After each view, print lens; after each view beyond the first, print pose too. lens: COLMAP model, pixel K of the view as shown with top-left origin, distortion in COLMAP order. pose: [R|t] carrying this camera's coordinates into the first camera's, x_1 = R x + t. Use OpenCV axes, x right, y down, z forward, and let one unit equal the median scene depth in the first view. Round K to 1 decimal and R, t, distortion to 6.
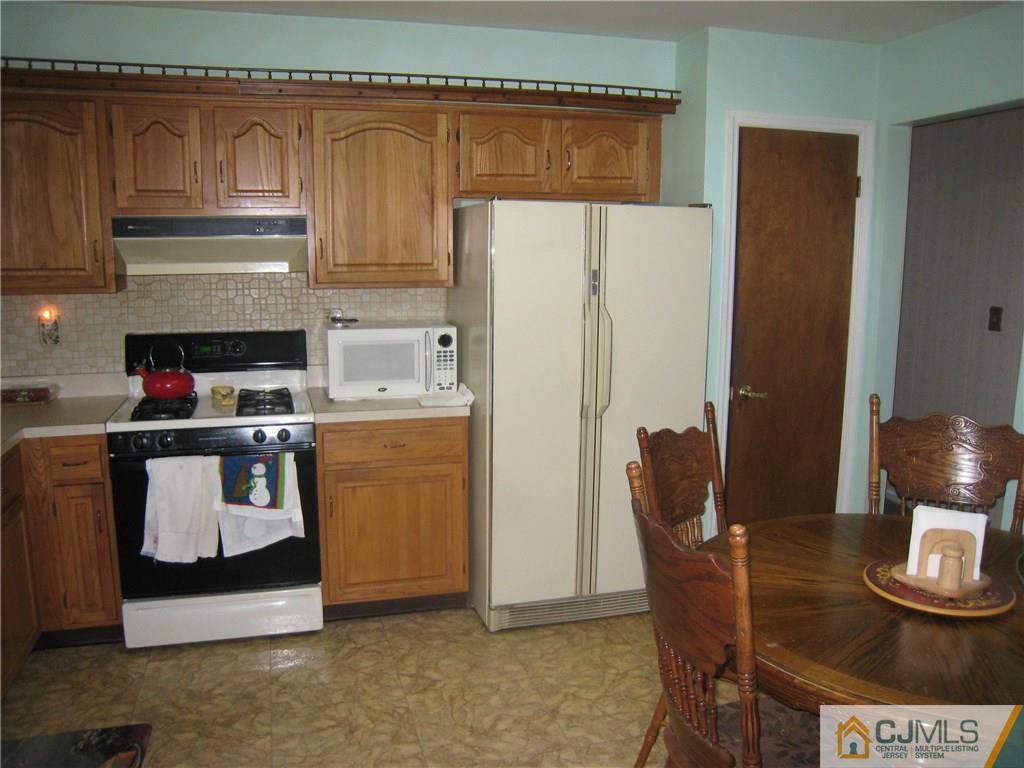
lens RADIAL K [[836.7, 0, 483.1], [0, 836.7, 384.7], [0, 0, 1]] dist [-0.133592, 0.103167]
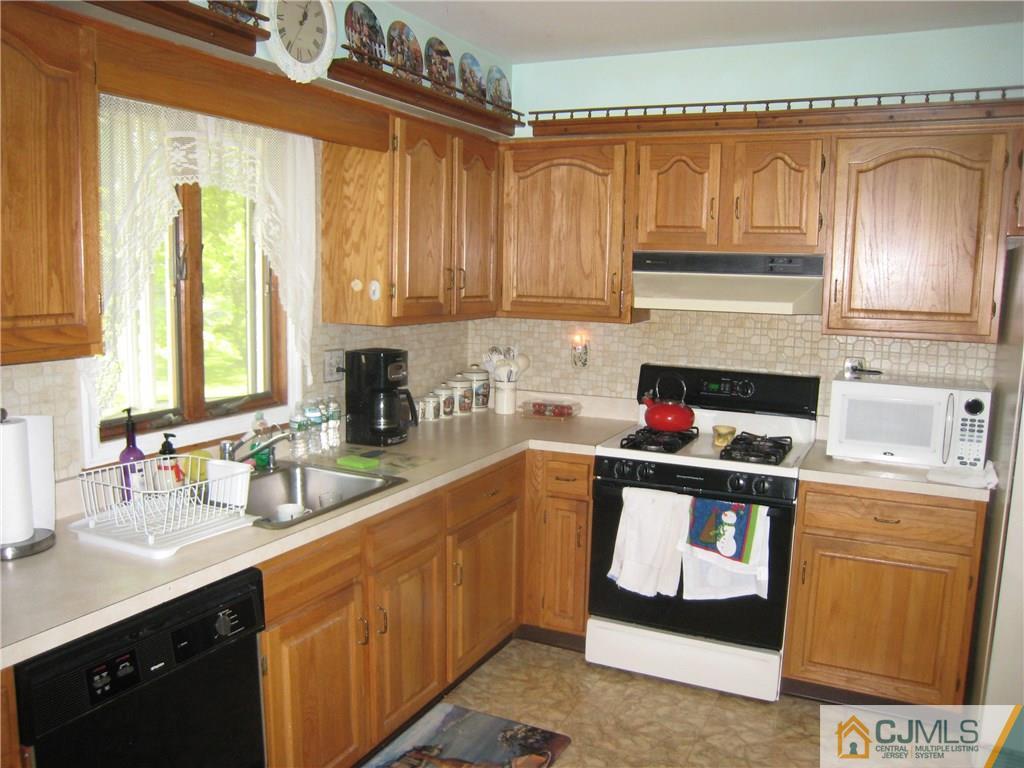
lens RADIAL K [[836.7, 0, 502.9], [0, 836.7, 387.3], [0, 0, 1]] dist [-0.133592, 0.103167]
pose [[0.755441, 0.104235, -0.646872, 0.126979], [-0.126002, 0.991949, 0.012689, -0.024899], [0.642987, 0.071922, 0.762493, 0.087515]]
